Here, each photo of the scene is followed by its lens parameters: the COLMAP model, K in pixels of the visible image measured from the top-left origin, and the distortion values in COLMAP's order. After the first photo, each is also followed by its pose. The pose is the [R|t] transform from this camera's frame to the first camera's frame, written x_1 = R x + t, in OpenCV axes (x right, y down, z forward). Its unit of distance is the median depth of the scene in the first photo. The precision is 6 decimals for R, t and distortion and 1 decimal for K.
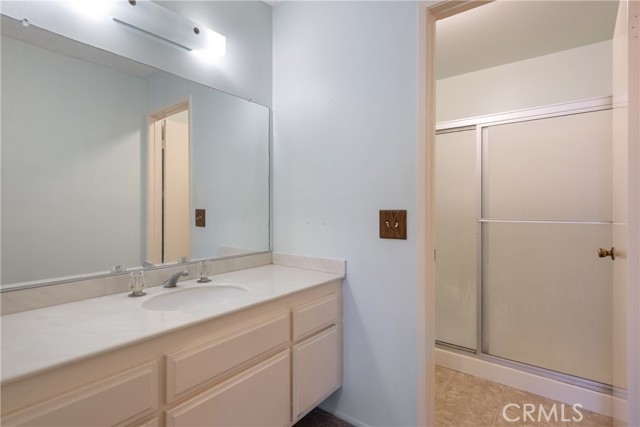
lens RADIAL K [[308.4, 0, 319.8], [0, 308.4, 202.4], [0, 0, 1]] dist [0.001238, 0.000181]
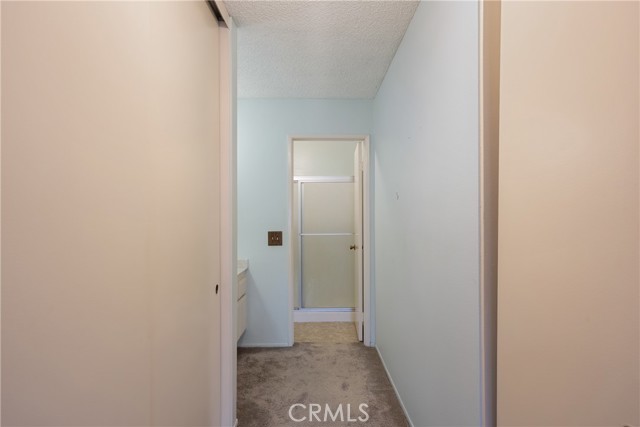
lens RADIAL K [[379.8, 0, 320.0], [0, 379.8, 213.5], [0, 0, 1]] dist [0.000363, 0.000026]
pose [[0.785445, -0.003409, 0.618922, -0.982951], [0.003259, 0.999994, 0.001373, -0.086809], [-0.618923, 0.000939, 0.785451, -1.040346]]
